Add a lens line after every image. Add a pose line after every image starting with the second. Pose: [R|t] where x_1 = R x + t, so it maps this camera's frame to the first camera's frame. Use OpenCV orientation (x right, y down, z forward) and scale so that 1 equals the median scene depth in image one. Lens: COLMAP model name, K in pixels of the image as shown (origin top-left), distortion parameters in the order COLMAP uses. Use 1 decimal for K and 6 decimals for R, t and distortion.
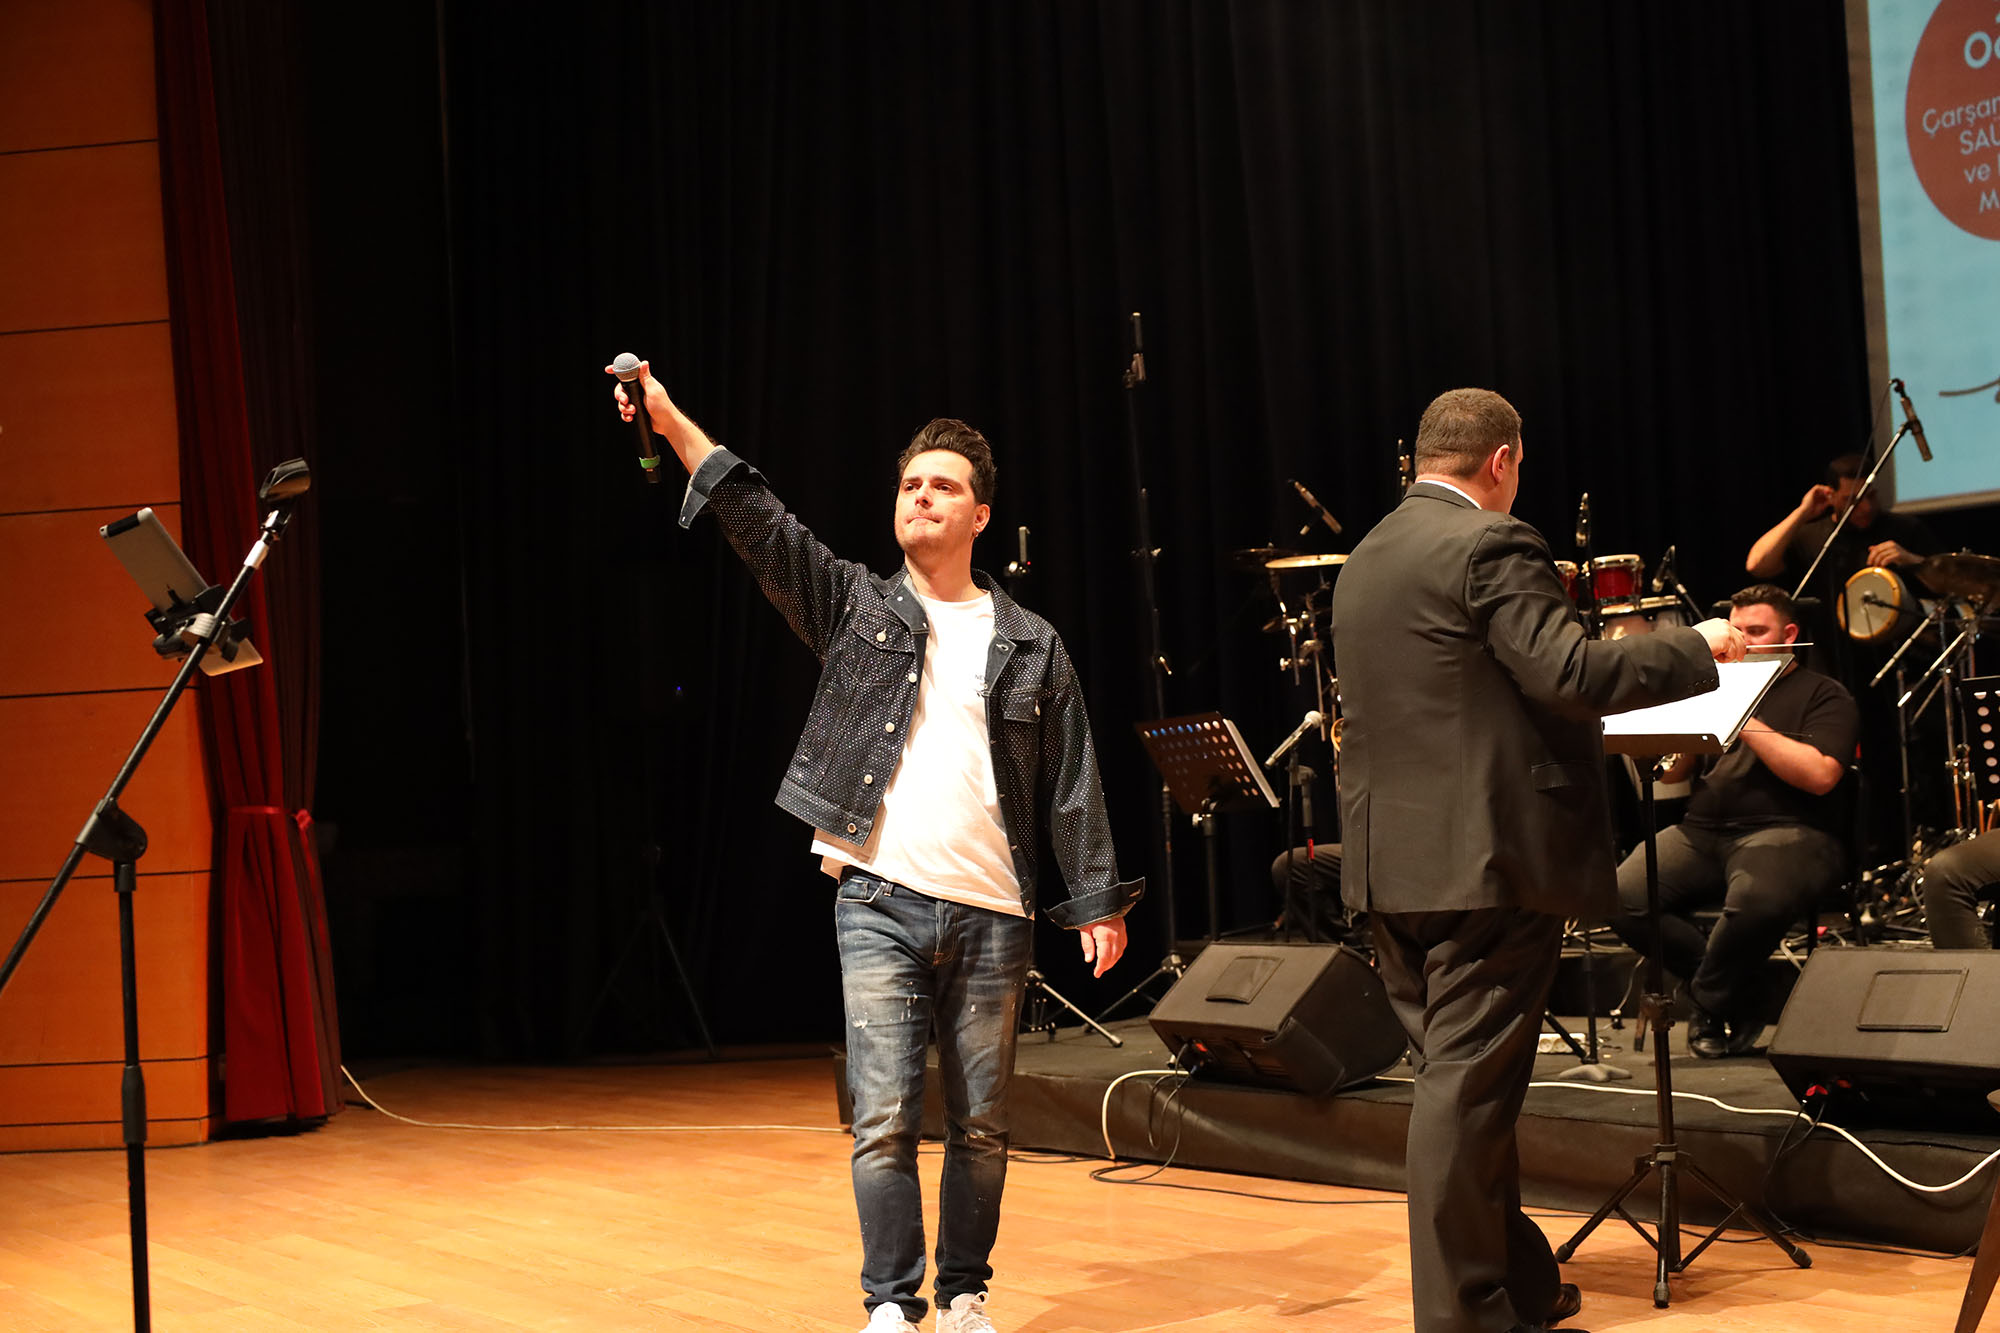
lens RADIAL K [[2571.9, 0, 1000.0], [0, 2571.9, 666.5], [0, 0, 1]] dist [0.043551, -0.159652]
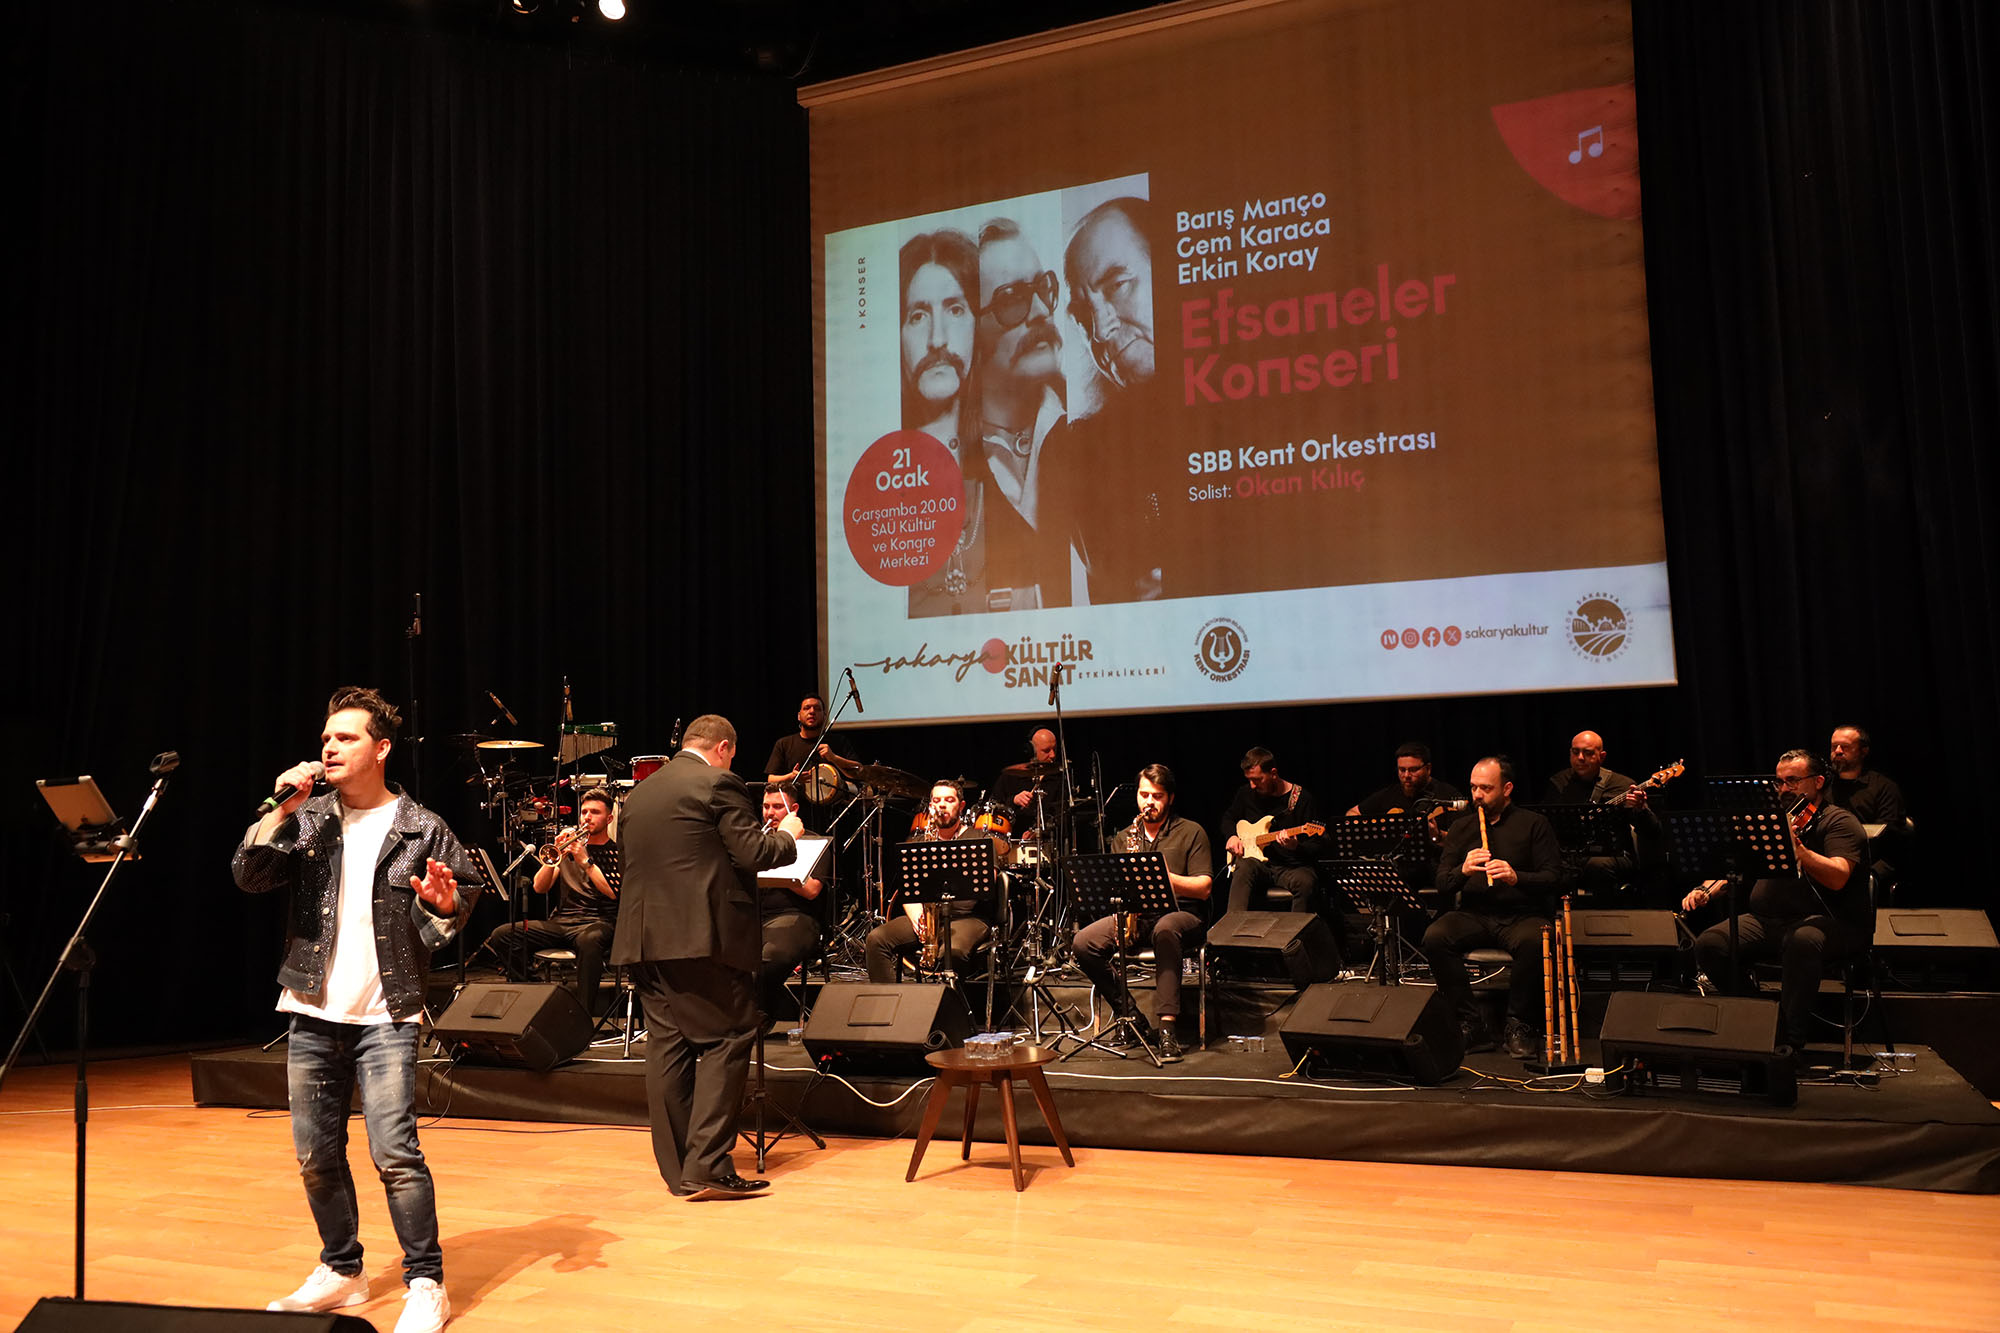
lens RADIAL K [[1726.7, 0, 1000.0], [0, 1726.7, 666.5], [0, 0, 1]] dist [0.001620, 0.001405]
pose [[0.887323, 0.066052, 0.456393, -0.123347], [-0.038751, 0.996868, -0.068934, -0.030595], [-0.459517, 0.043481, 0.887104, -0.155809]]
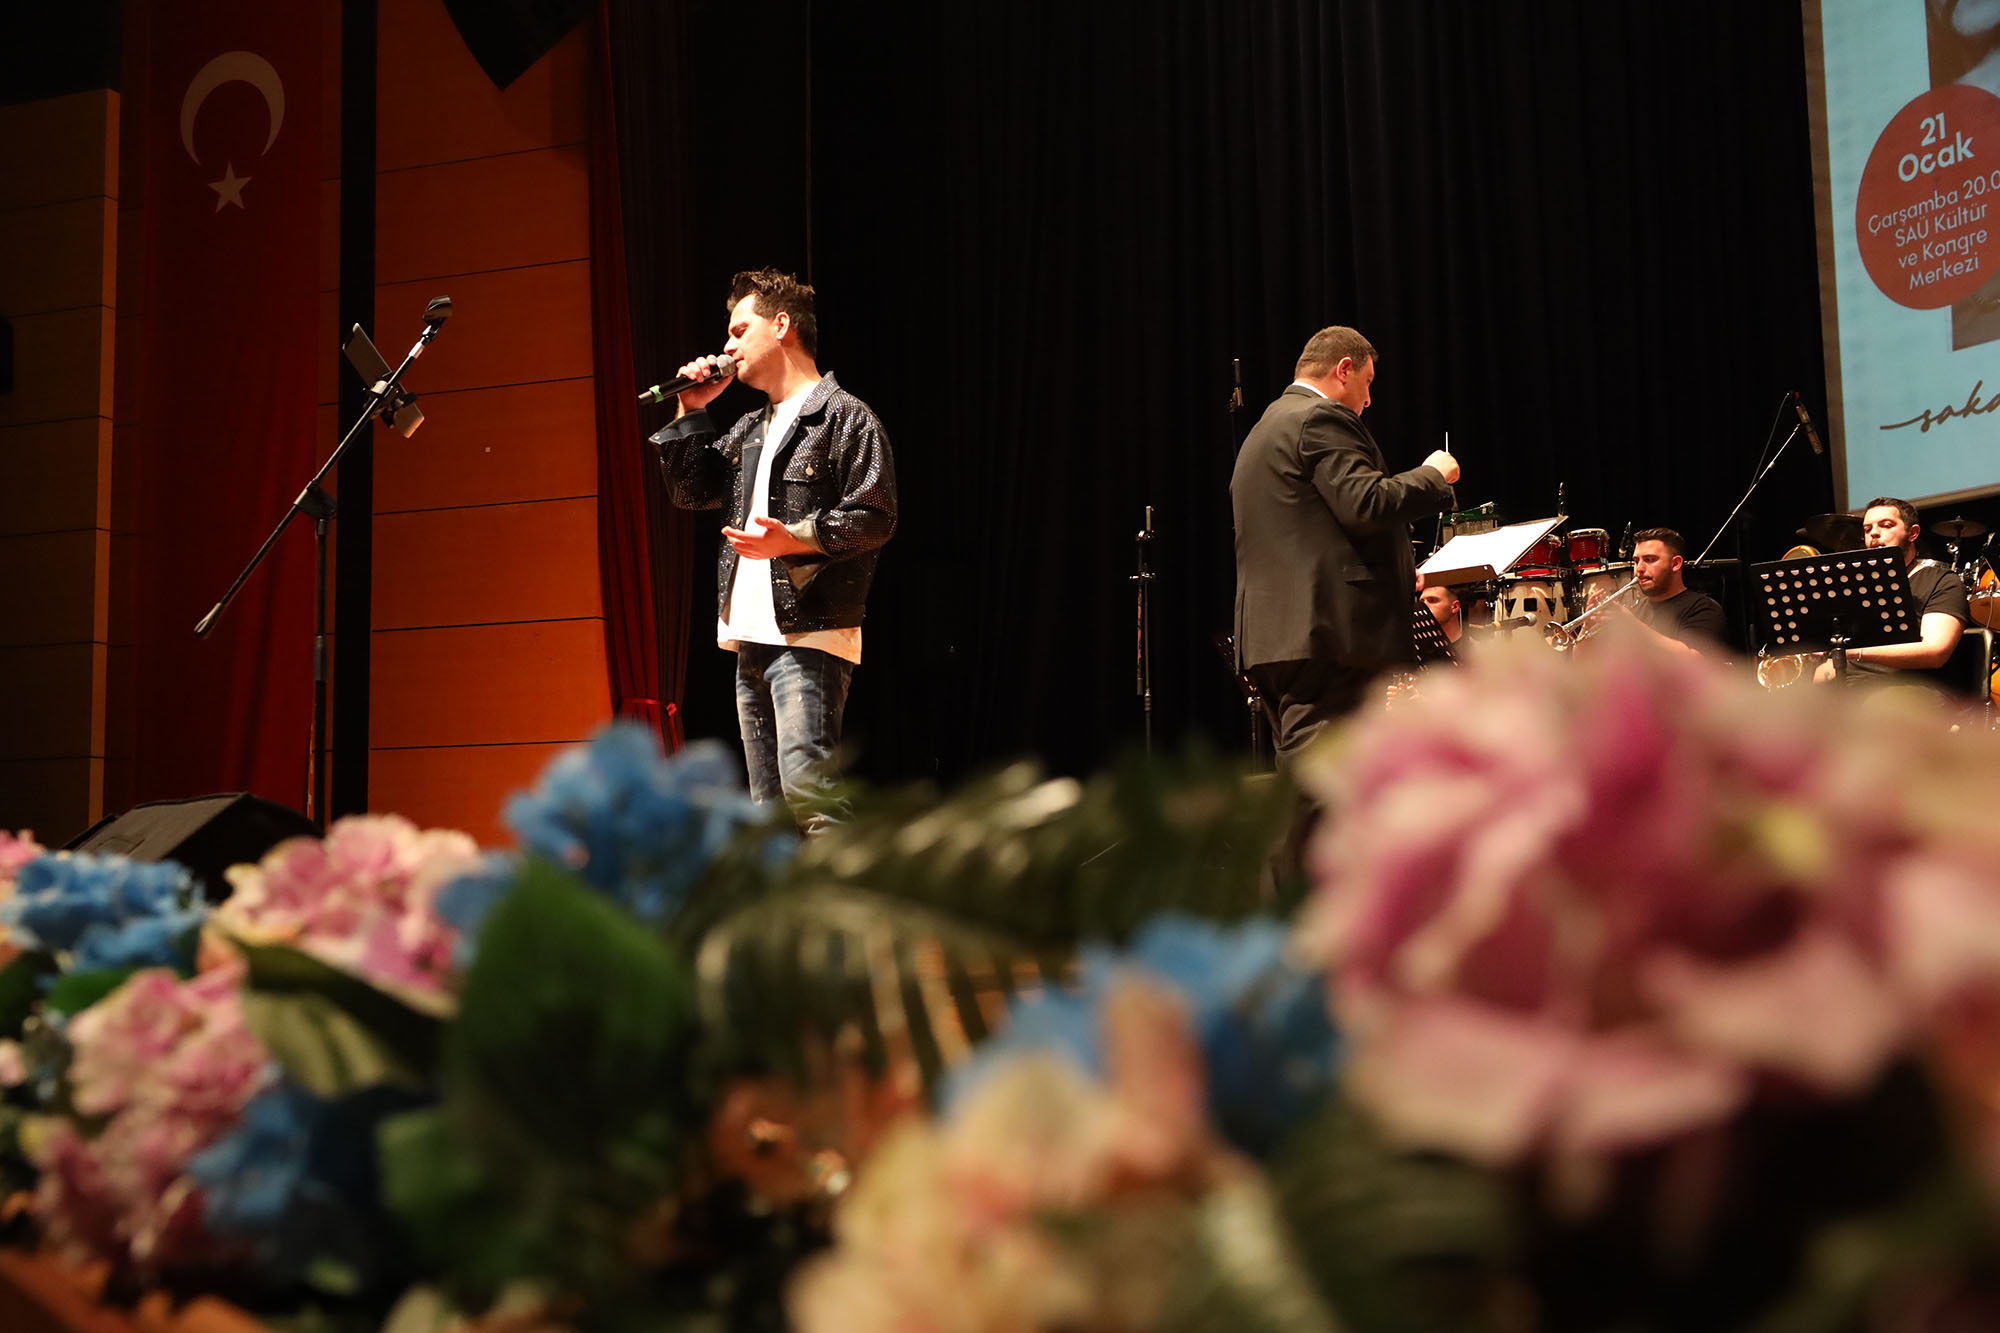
lens RADIAL K [[1899.5, 0, 956.9], [0, 1899.5, 671.6], [0, 0, 1]] dist [-0.013798, 0.007711]
pose [[0.980418, 0.013792, -0.196446, 0.114797], [-0.020843, 0.999209, -0.033873, 0.076445], [0.195823, 0.037304, 0.979929, -0.048406]]
